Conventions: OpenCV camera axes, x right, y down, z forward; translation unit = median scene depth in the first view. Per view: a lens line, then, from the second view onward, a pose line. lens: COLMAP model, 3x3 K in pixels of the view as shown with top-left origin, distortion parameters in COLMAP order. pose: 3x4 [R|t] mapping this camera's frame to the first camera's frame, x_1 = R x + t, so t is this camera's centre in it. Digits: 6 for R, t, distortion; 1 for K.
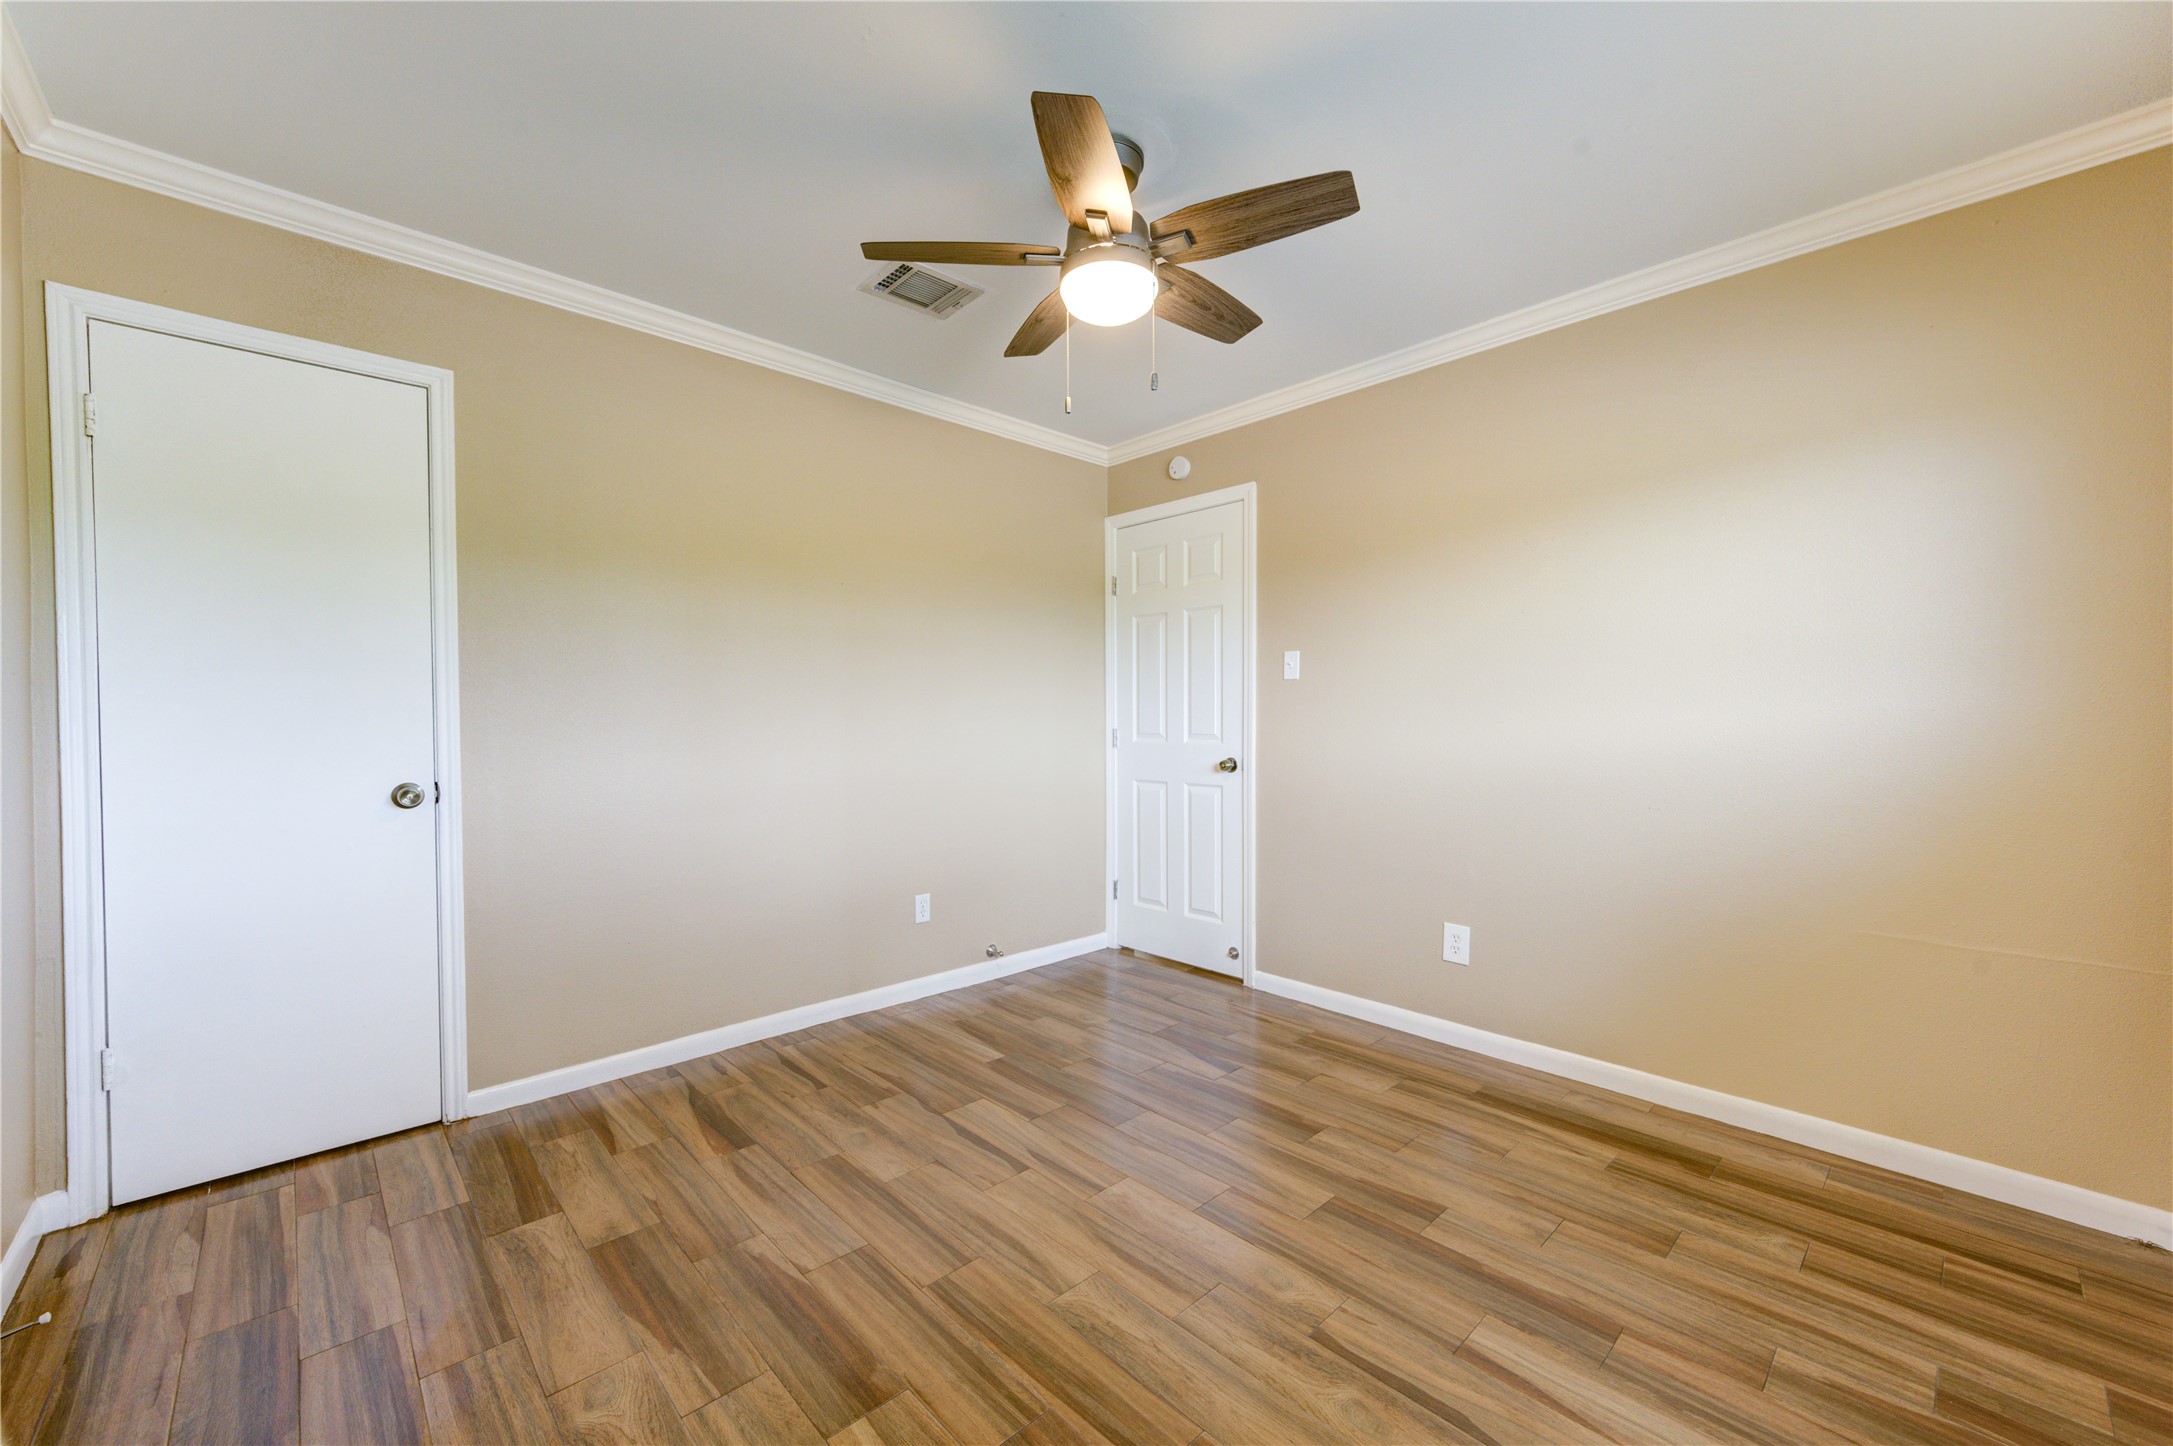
lens RADIAL K [[866.6, 0, 1076.1], [0, 866.6, 719.0], [0, 0, 1]] dist [0.007054, -0.000141]
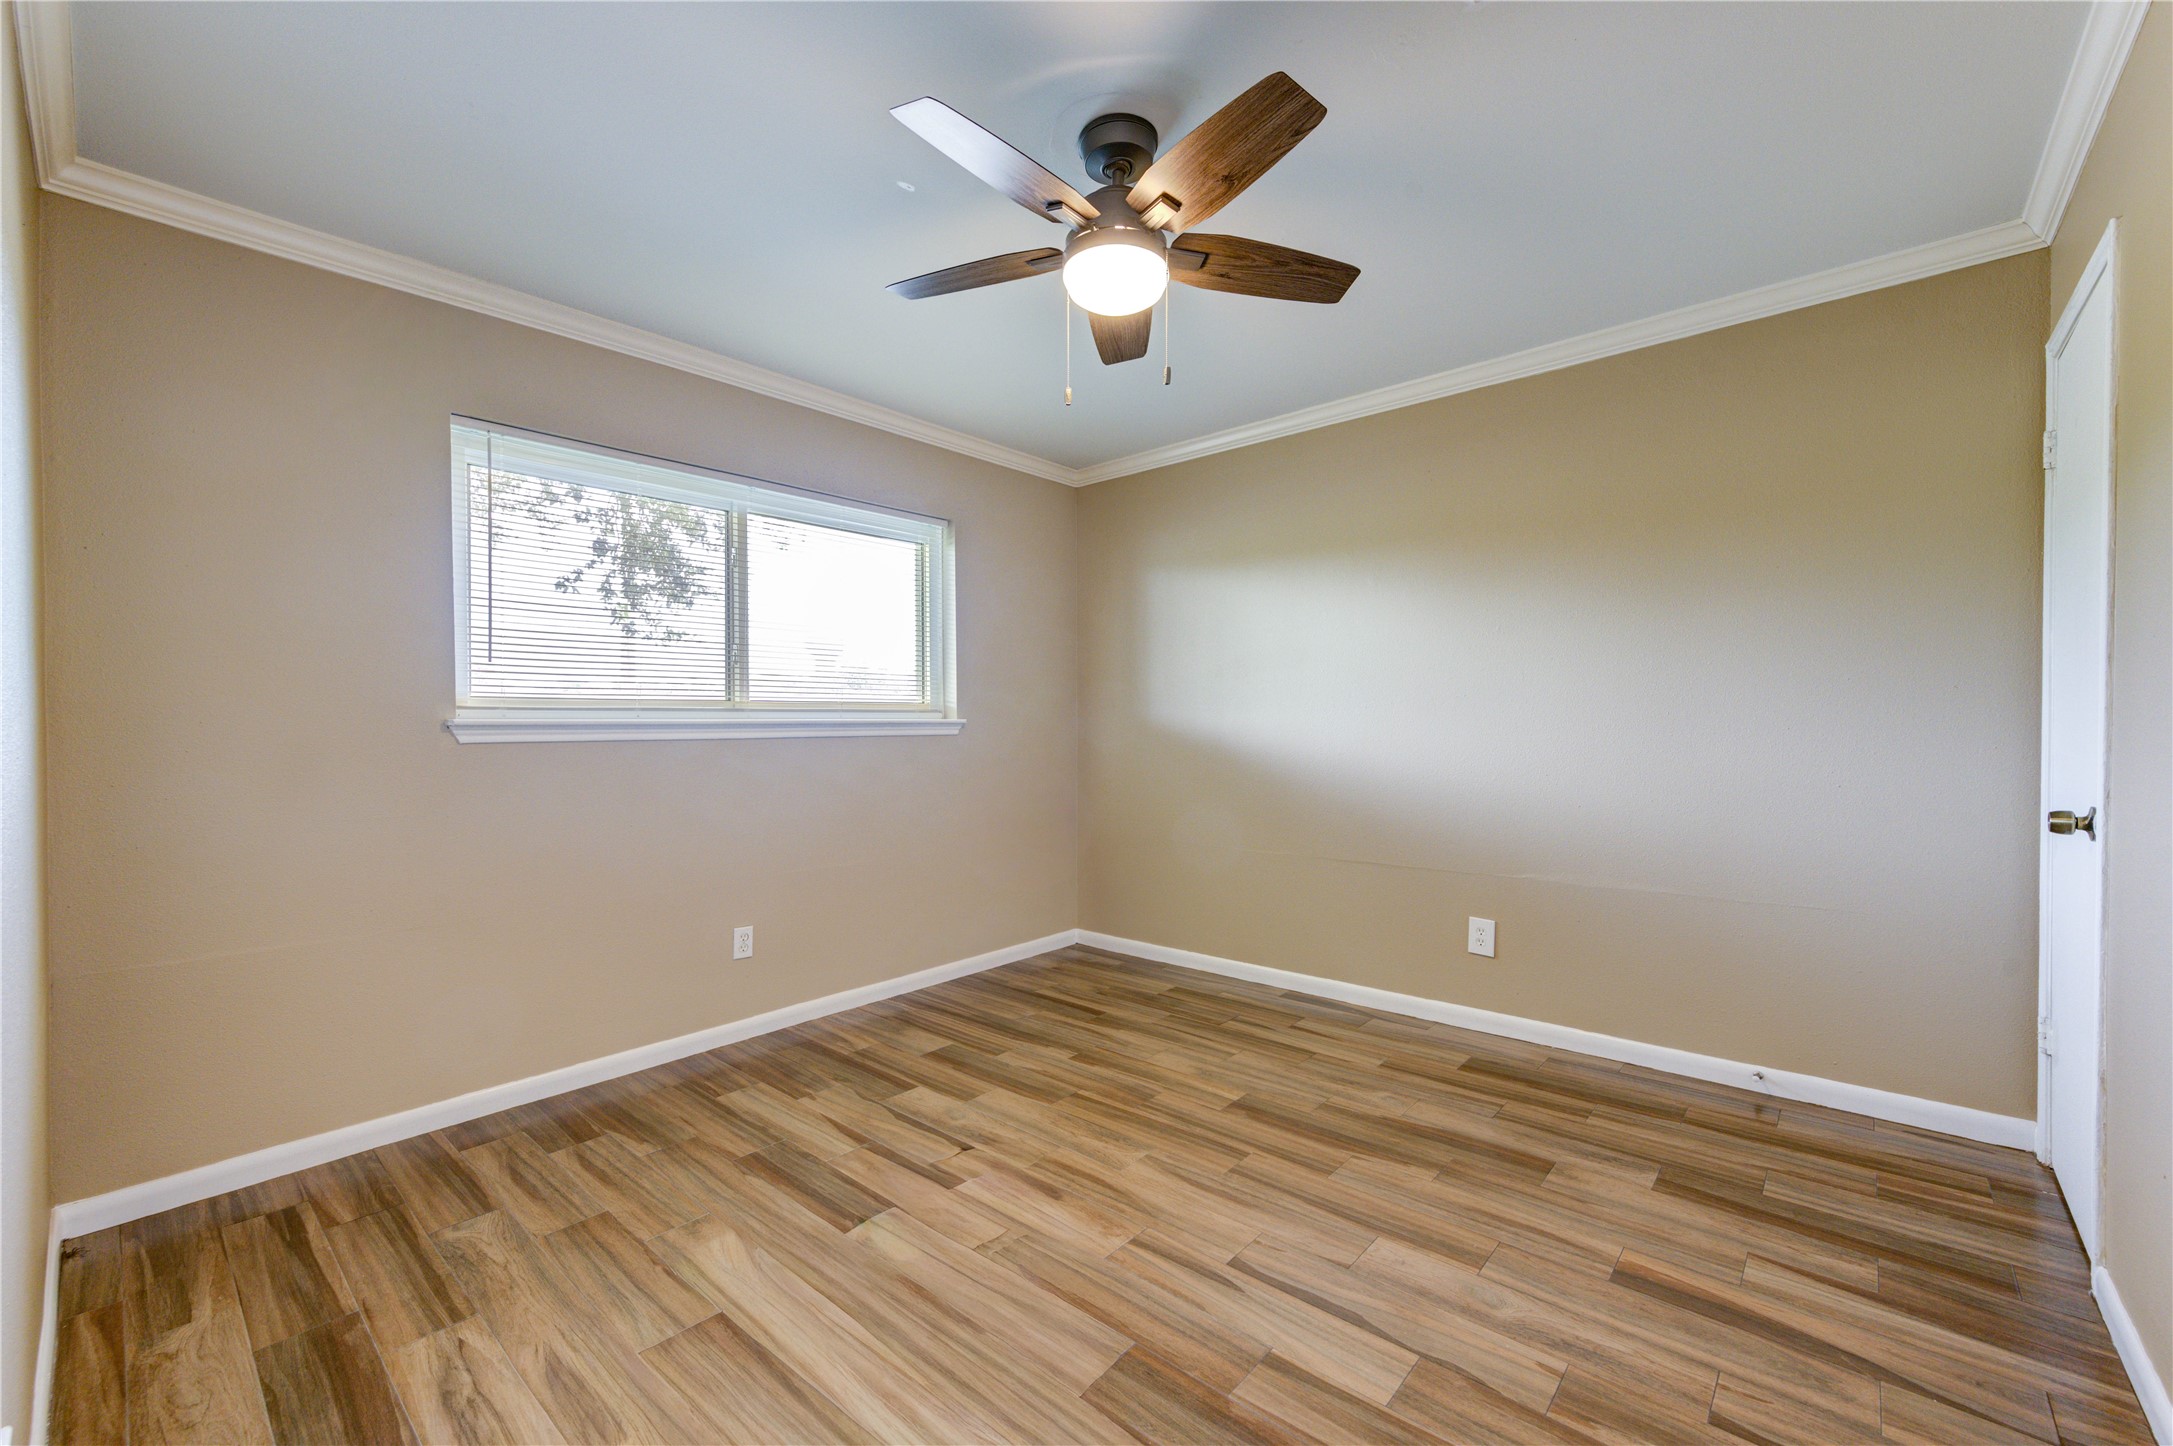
lens RADIAL K [[866.6, 0, 1076.1], [0, 866.6, 719.0], [0, 0, 1]] dist [0.007054, -0.000141]
pose [[-0.995840, 0.008649, -0.090710, 0.180004], [0.008707, 0.999962, -0.000240, 0.007935], [0.090705, -0.001029, -0.995877, 2.075650]]
